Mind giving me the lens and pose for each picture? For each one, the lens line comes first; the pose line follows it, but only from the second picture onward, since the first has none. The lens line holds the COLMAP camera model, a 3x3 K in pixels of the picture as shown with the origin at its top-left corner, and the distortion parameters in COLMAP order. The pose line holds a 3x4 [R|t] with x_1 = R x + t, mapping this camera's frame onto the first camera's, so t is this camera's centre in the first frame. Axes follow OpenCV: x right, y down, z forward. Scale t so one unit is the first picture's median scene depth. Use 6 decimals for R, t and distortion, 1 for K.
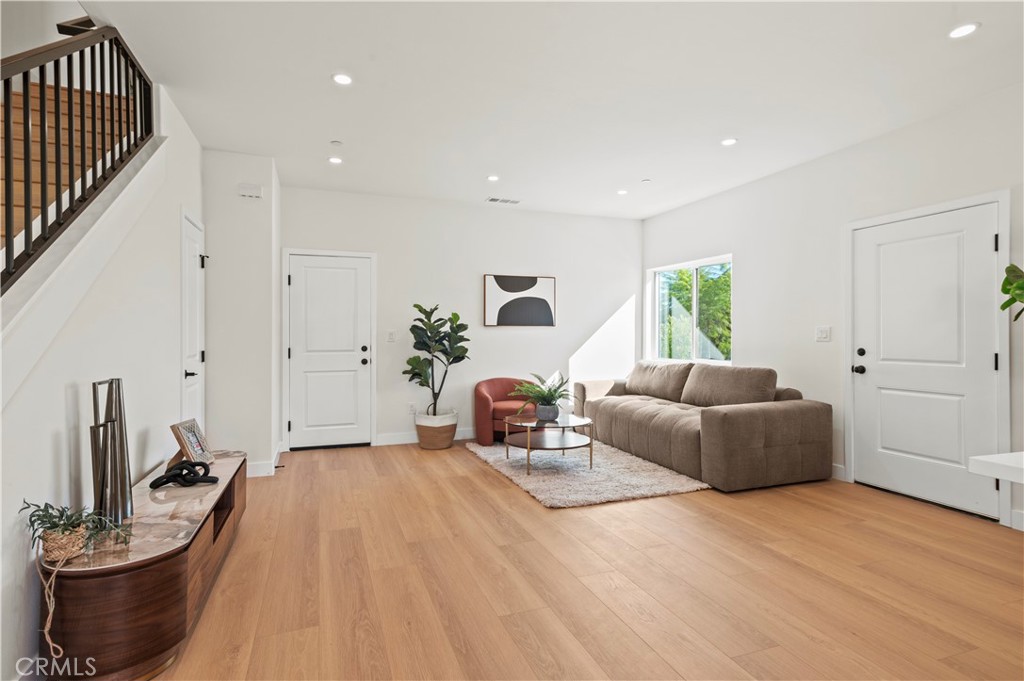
lens RADIAL K [[514.8, 0, 511.4], [0, 514.8, 337.5], [0, 0, 1]] dist [0.007022, 0.017055]
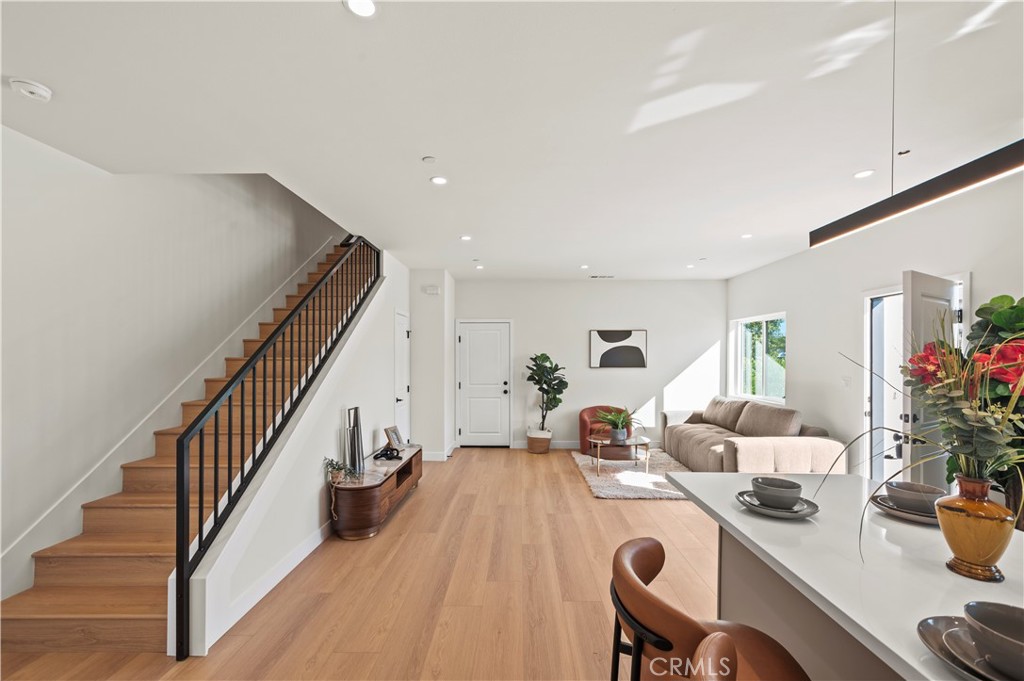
lens RADIAL K [[442.4, 0, 510.6], [0, 442.4, 362.0], [0, 0, 1]] dist [-0.032254, -0.000001]
pose [[0.928183, 0.004745, -0.372095, 0.292555], [-0.002476, 0.999975, 0.006575, -0.068548], [0.372117, -0.005182, 0.928171, -0.266356]]
